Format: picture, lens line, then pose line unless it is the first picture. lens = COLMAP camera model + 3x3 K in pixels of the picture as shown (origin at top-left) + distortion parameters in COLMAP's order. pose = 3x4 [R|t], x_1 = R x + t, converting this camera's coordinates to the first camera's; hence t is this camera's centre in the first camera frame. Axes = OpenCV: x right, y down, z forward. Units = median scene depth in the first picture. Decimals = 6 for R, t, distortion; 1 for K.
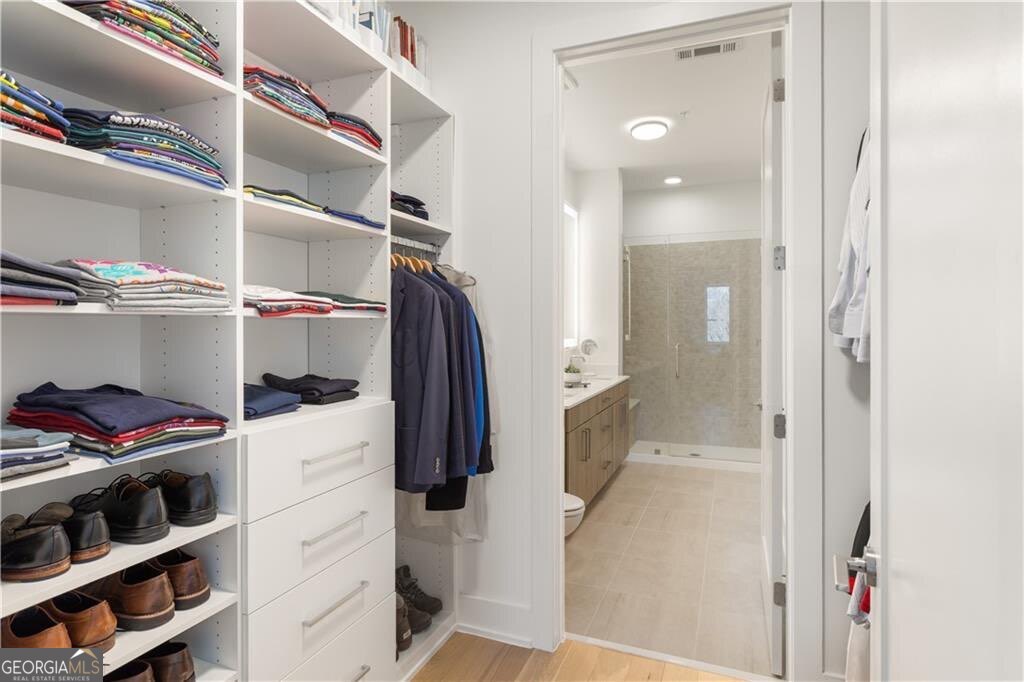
lens RADIAL K [[548.1, 0, 510.6], [0, 548.1, 332.5], [0, 0, 1]] dist [-0.002680, 0.000126]
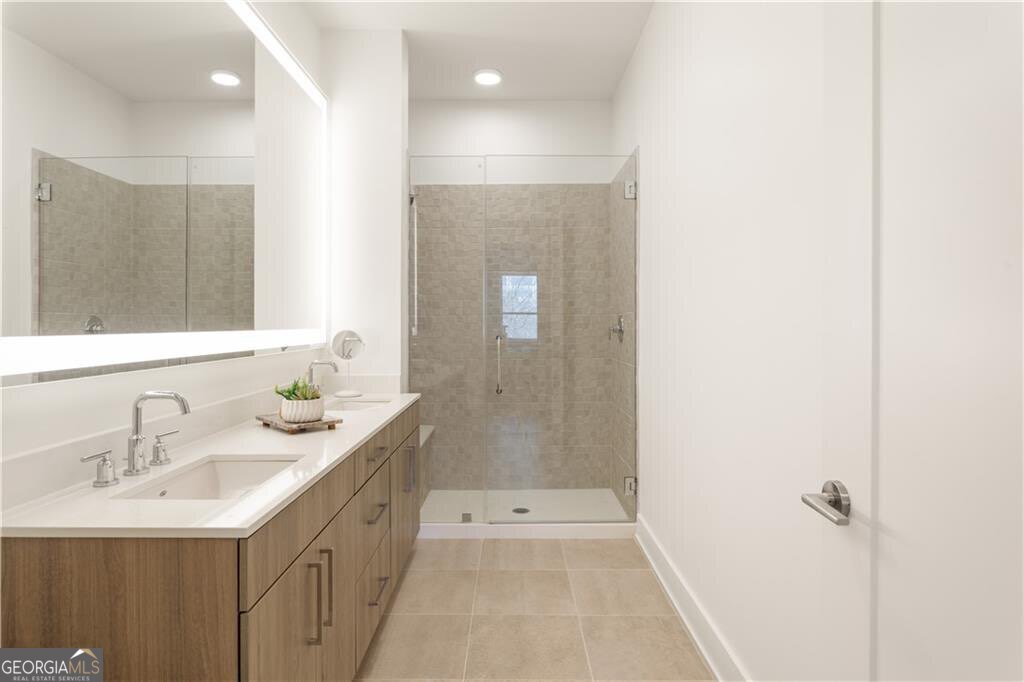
lens RADIAL K [[625.0, 0, 514.2], [0, 625.0, 333.5], [0, 0, 1]] dist [-0.045037, -0.000060]
pose [[0.930379, -0.004396, 0.366572, 0.063306], [0.002751, 0.999984, 0.005009, 0.012008], [-0.366588, -0.003651, 0.930376, 0.328185]]
